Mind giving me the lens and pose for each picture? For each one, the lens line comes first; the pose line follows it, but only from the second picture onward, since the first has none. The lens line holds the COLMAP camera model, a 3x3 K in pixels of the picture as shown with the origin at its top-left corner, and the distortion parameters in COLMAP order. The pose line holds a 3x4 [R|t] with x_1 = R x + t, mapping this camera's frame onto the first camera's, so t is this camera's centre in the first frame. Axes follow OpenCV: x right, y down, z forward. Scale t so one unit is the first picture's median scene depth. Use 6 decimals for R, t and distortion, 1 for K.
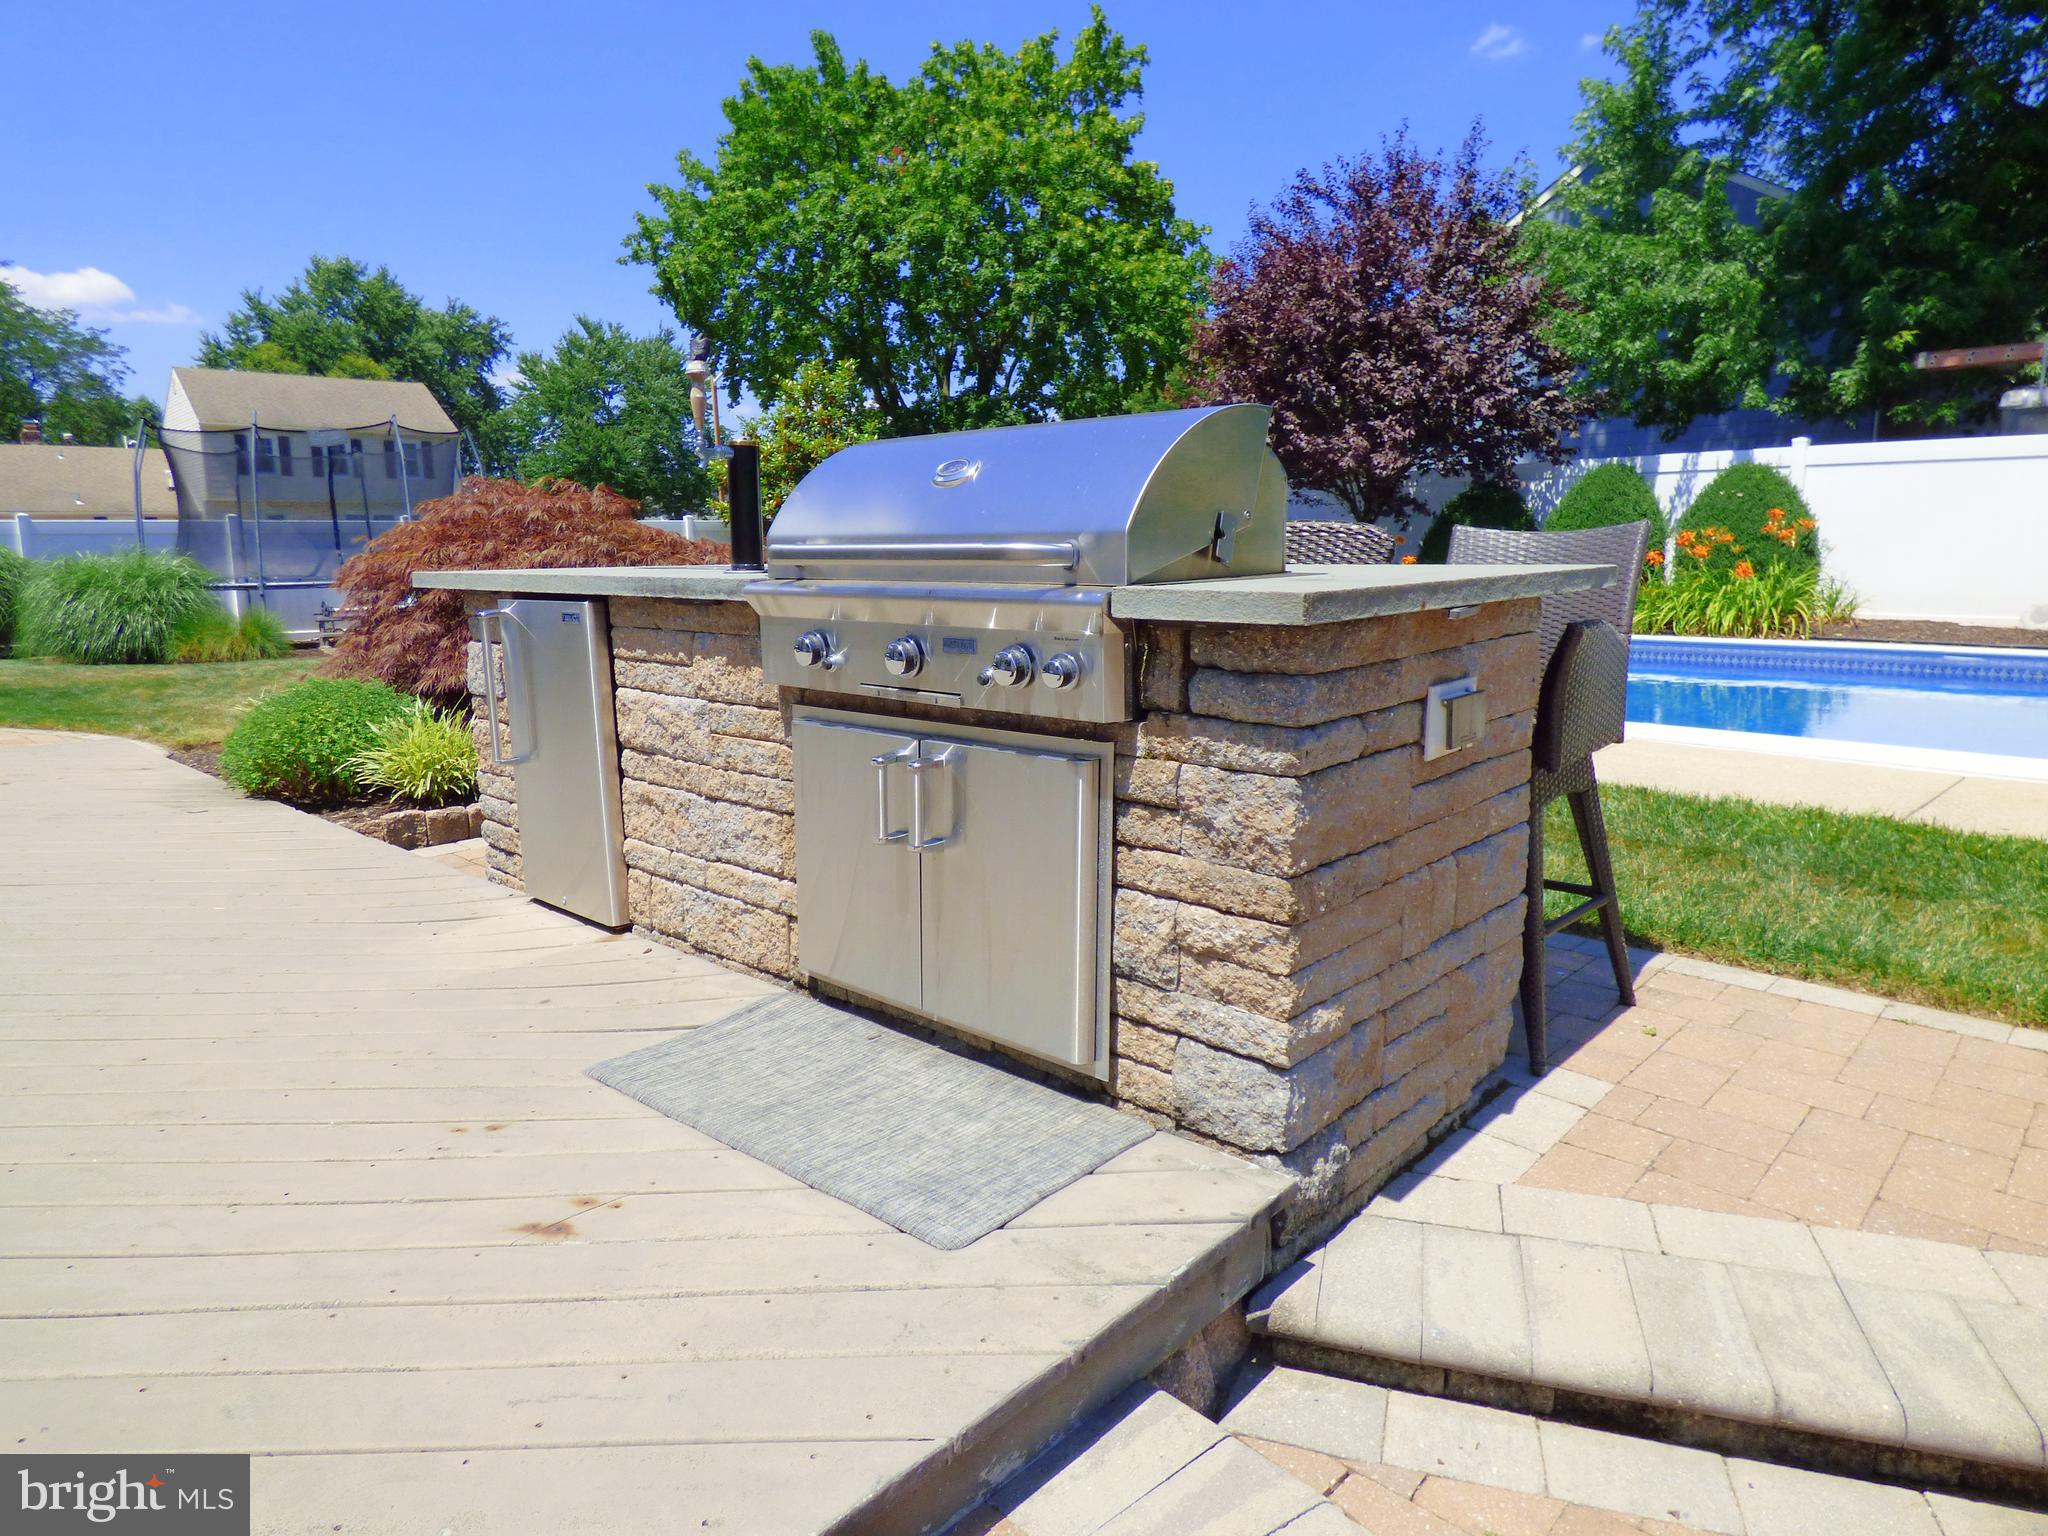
lens RADIAL K [[1188.5, 0, 1024.0], [0, 1188.5, 768.0], [0, 0, 1]] dist [-0.003846, -0.001482]
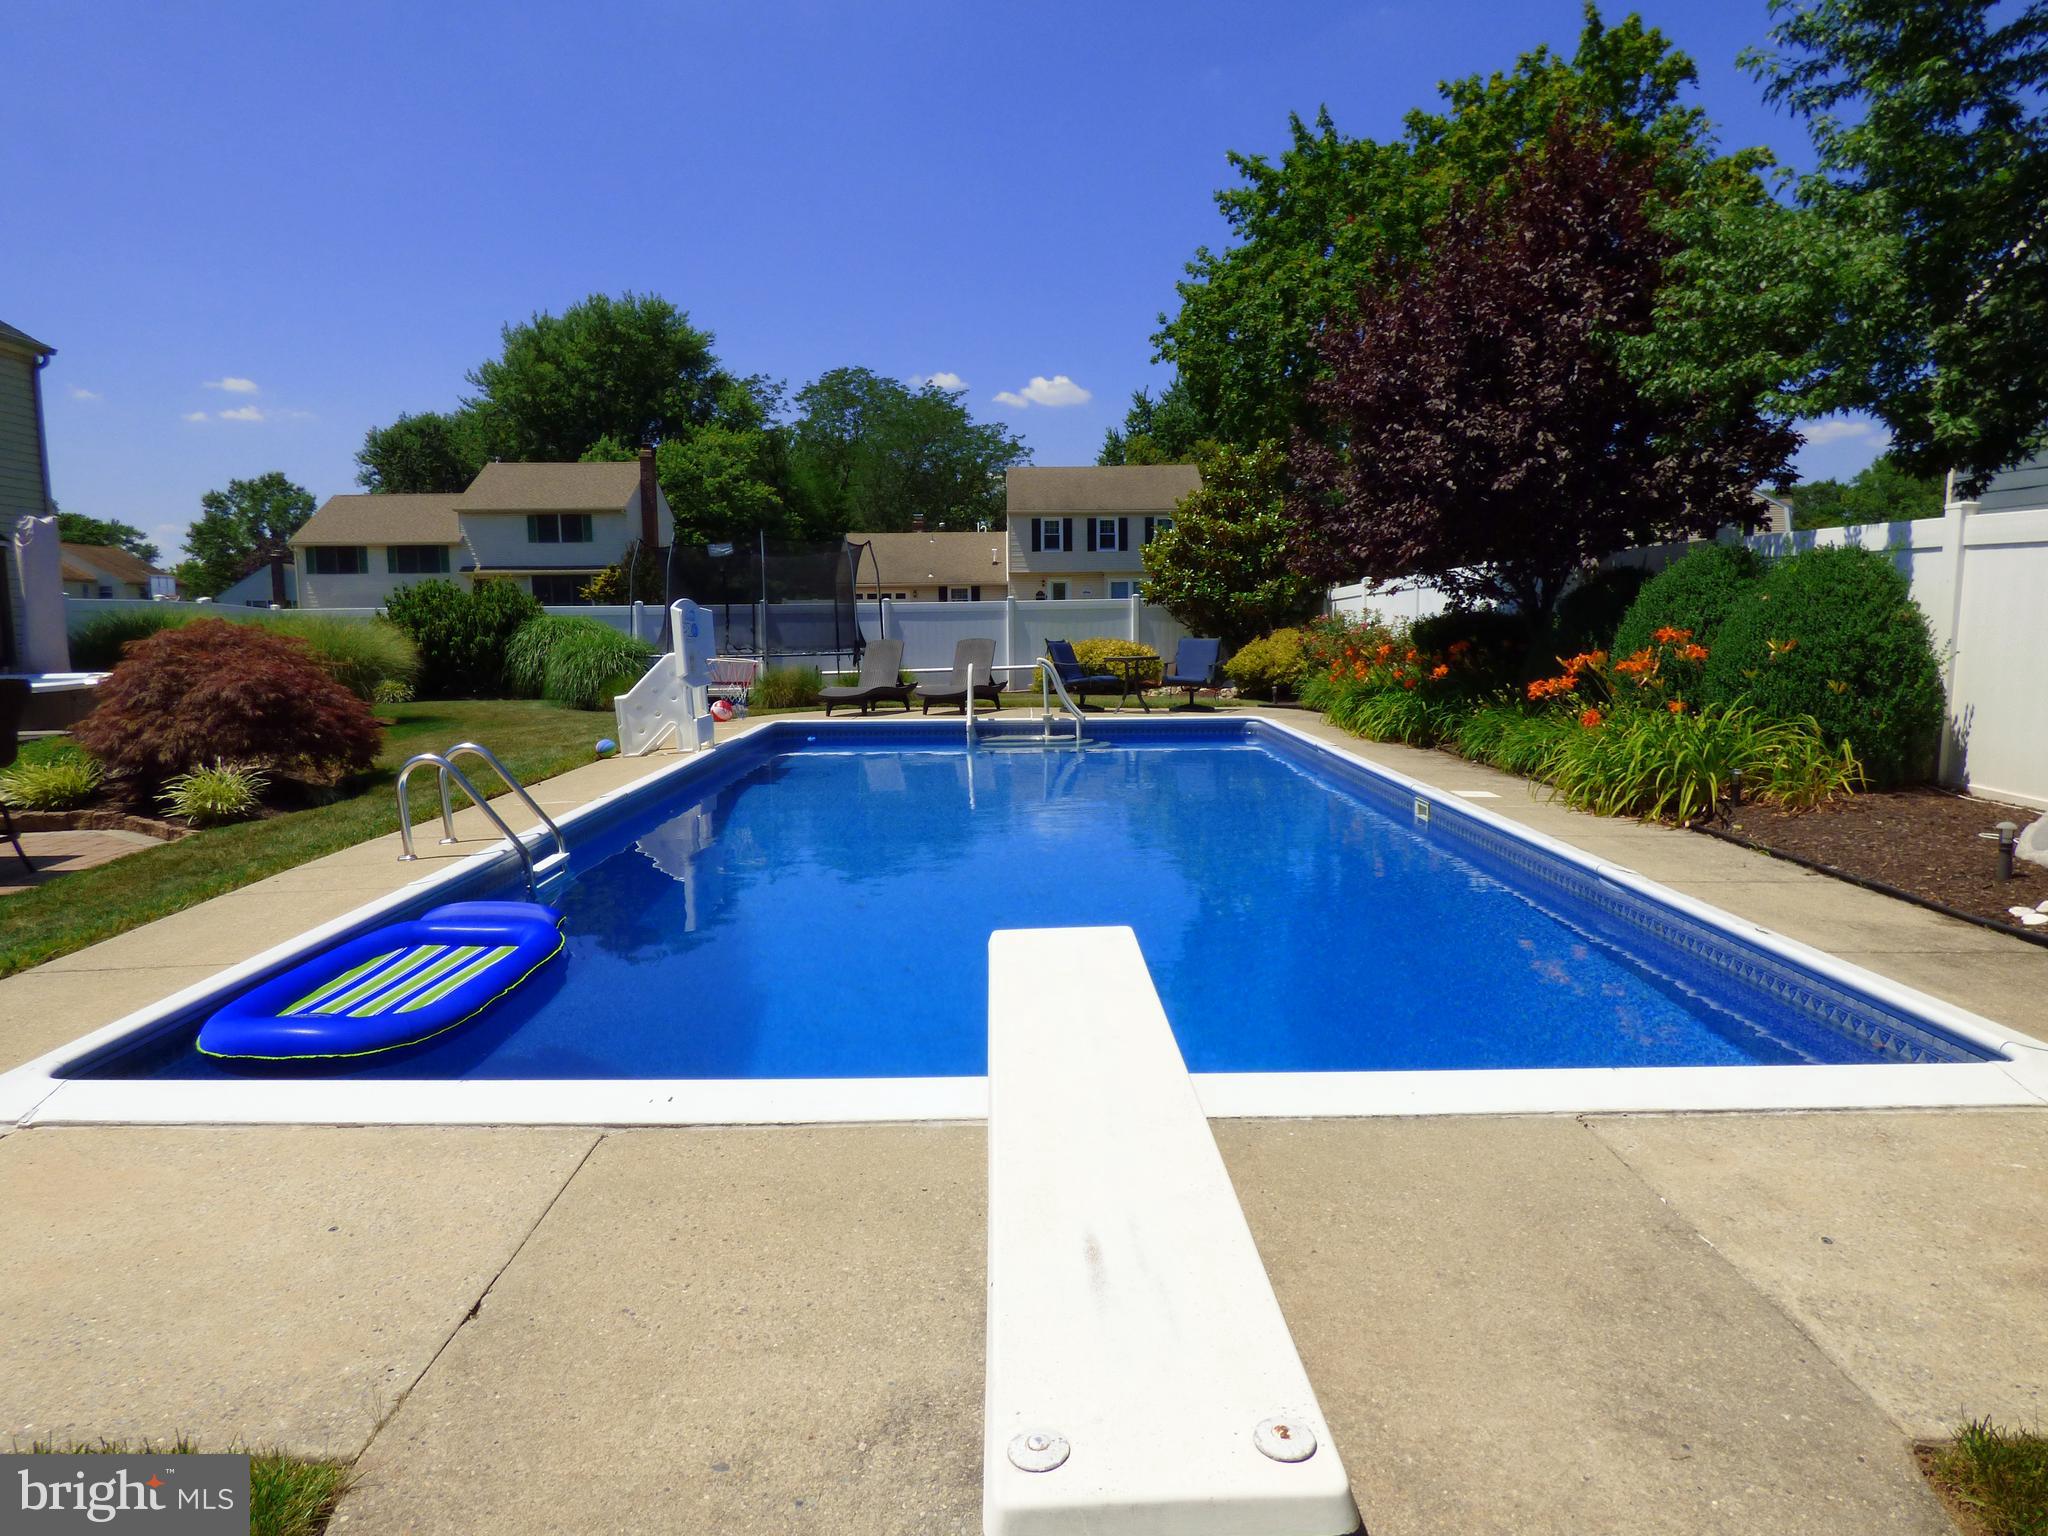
lens RADIAL K [[1225.5, 0, 1020.6], [0, 1225.5, 729.6], [0, 0, 1]] dist [-0.006912, -0.002038]
pose [[0.756087, 0.068475, -0.650880, 0.326632], [-0.119413, 0.992251, -0.034326, -0.040297], [0.643485, 0.103677, 0.758405, 0.113233]]
